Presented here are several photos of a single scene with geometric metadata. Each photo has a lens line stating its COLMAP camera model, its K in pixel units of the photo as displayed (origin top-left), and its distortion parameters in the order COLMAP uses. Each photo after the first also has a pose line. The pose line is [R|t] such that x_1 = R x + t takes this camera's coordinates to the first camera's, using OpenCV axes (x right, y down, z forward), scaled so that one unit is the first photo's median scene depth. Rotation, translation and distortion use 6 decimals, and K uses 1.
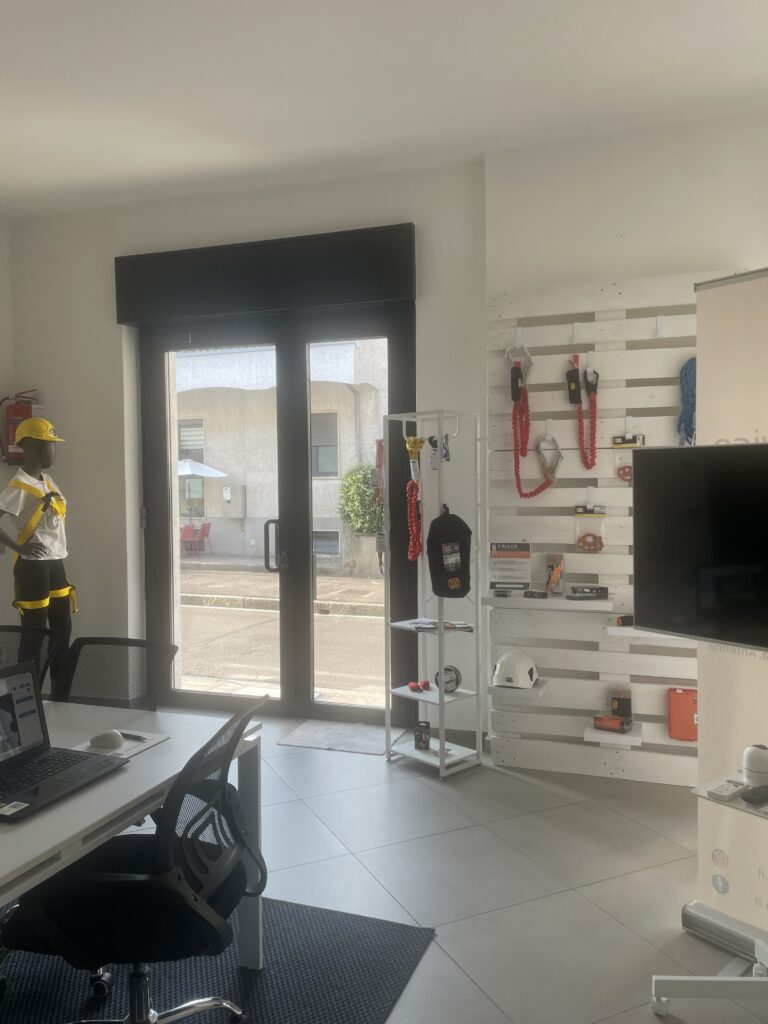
lens RADIAL K [[829.4, 0, 384.0], [0, 829.4, 512.0], [0, 0, 1]] dist [0.065541, -0.000482]
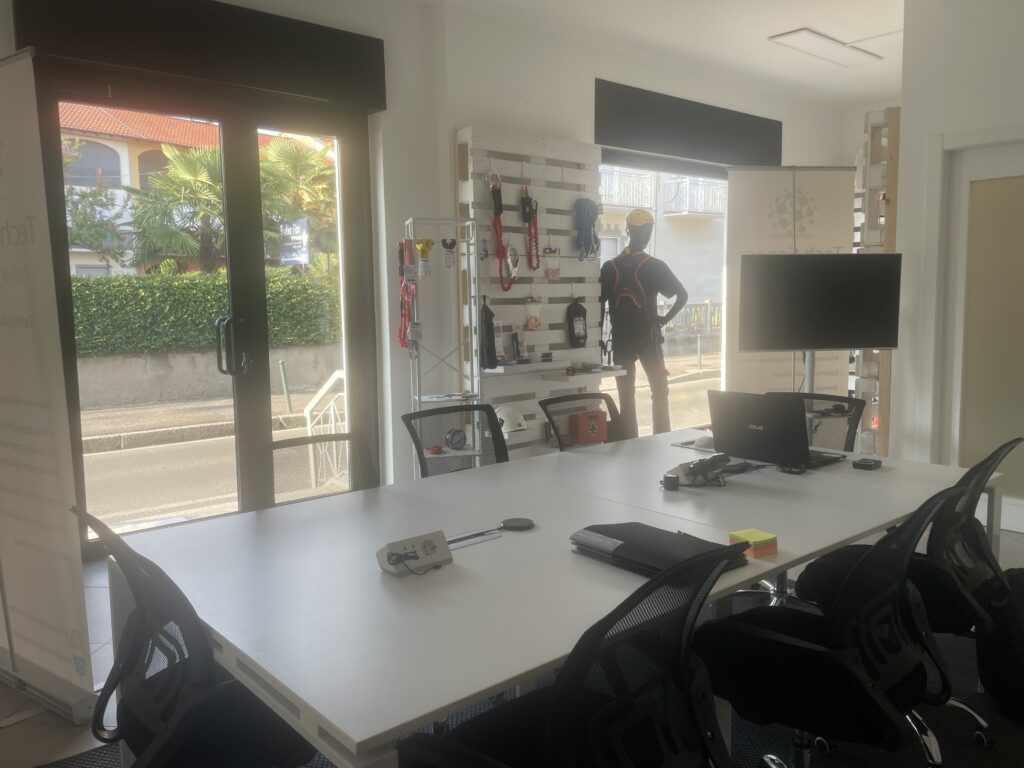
lens RADIAL K [[829.4, 0, 512.0], [0, 829.4, 384.0], [0, 0, 1]] dist [0.065541, -0.000482]
pose [[0.496614, -0.087170, 0.863583, -1.017818], [0.037520, 0.996170, 0.078977, 0.028073], [-0.867160, -0.006820, 0.497982, 0.341548]]
